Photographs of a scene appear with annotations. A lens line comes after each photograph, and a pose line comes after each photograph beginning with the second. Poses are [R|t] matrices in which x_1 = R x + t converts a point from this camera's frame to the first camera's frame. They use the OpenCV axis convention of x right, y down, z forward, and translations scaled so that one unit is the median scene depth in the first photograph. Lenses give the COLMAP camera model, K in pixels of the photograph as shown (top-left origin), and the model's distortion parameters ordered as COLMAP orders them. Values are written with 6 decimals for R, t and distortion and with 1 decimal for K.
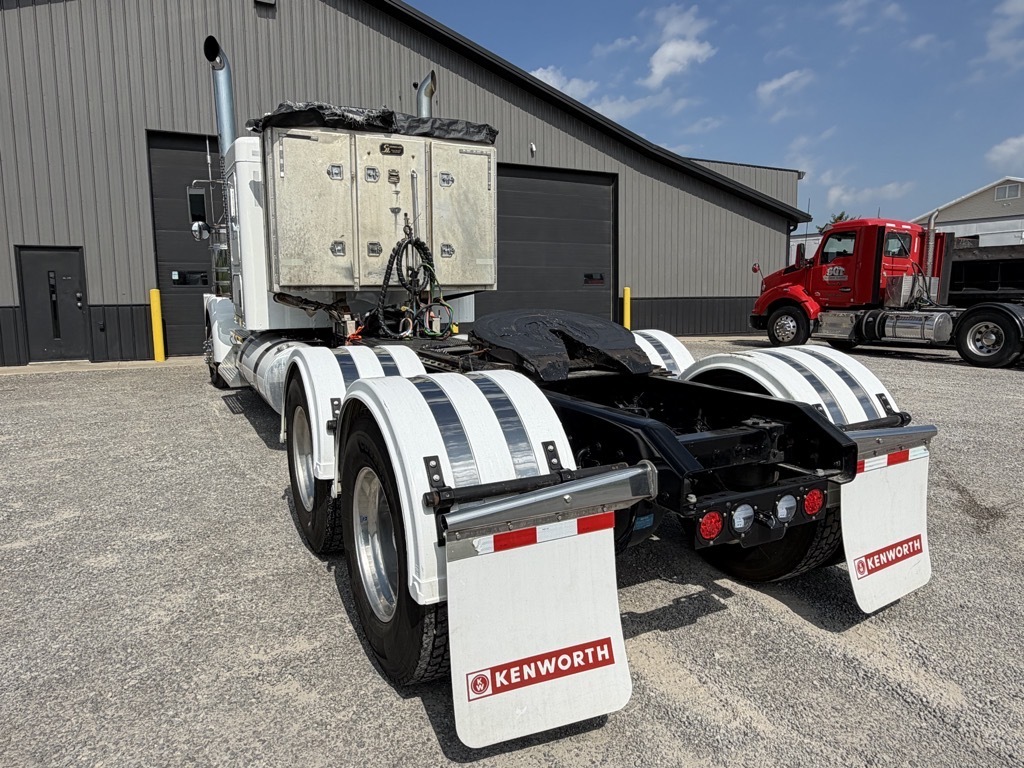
lens RADIAL K [[675.3, 0, 514.3], [0, 675.3, 404.6], [0, 0, 1]] dist [0.058413, 0.001036]
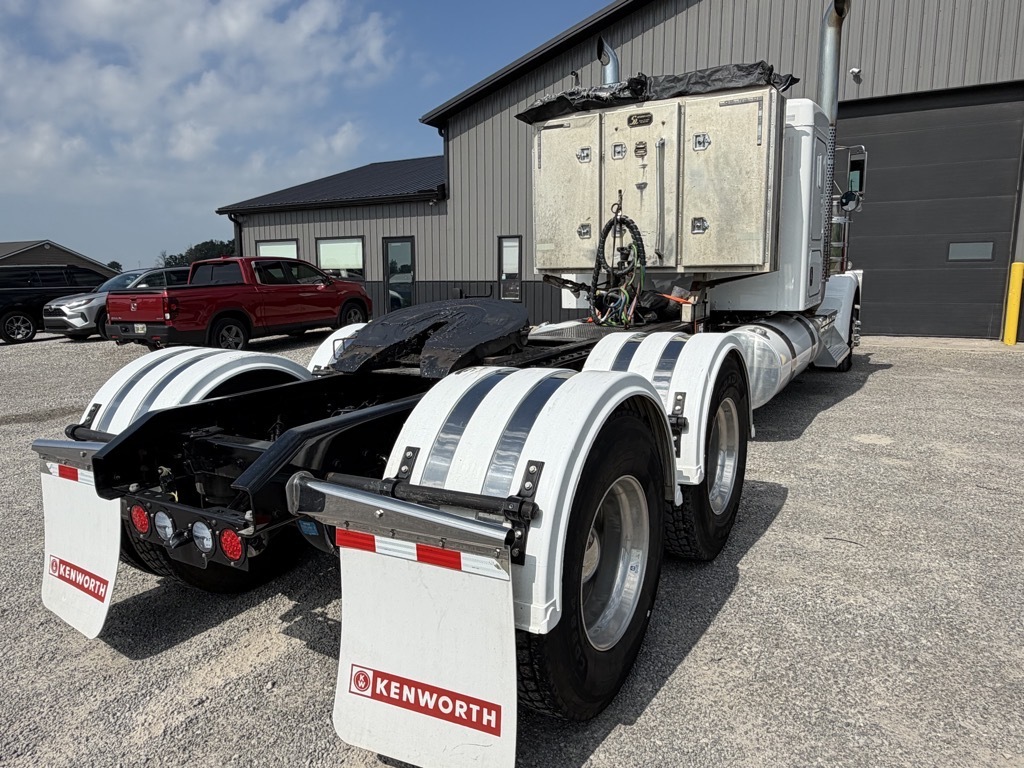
lens RADIAL K [[730.4, 0, 512.0], [0, 730.4, 384.0], [0, 0, 1]] dist [0.011944, 0.005243]
pose [[0.622224, 0.105489, -0.775699, 0.520982], [-0.105754, 0.993123, 0.050227, -0.058712], [0.775663, 0.050781, 0.629101, 0.283963]]
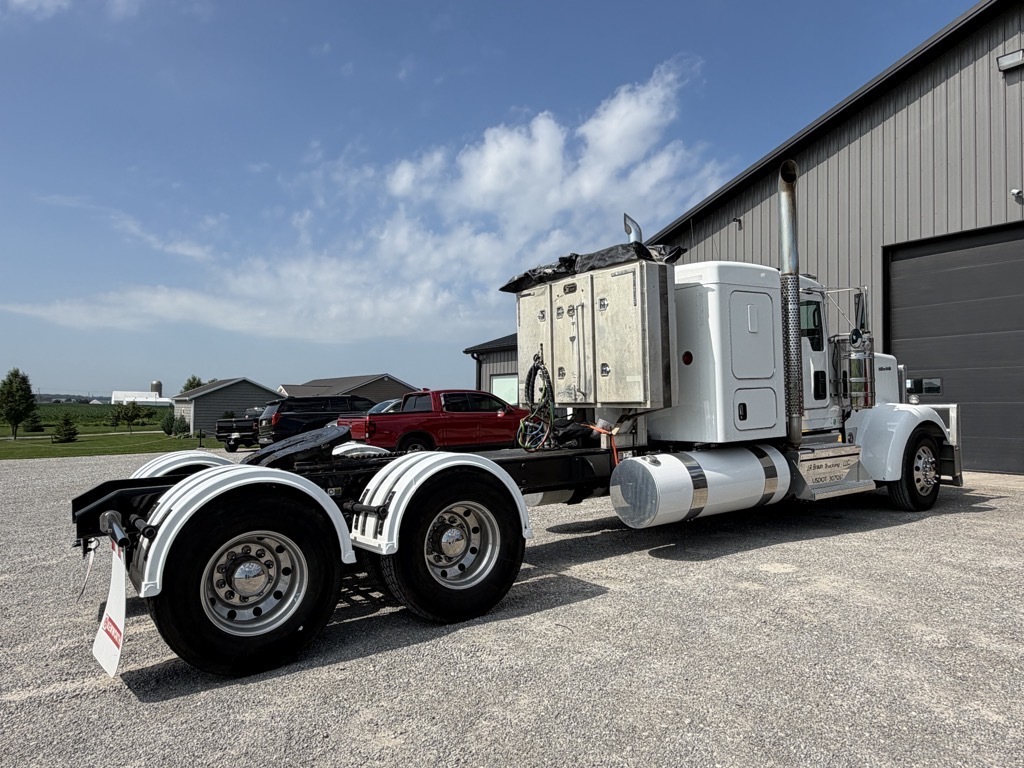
lens RADIAL K [[730.4, 0, 512.0], [0, 730.4, 384.0], [0, 0, 1]] dist [0.011944, 0.005243]
pose [[0.204394, -0.029030, -0.978458, 1.032856], [-0.142067, 0.988098, -0.058992, -0.132565], [0.968525, 0.151064, 0.197837, 0.707213]]
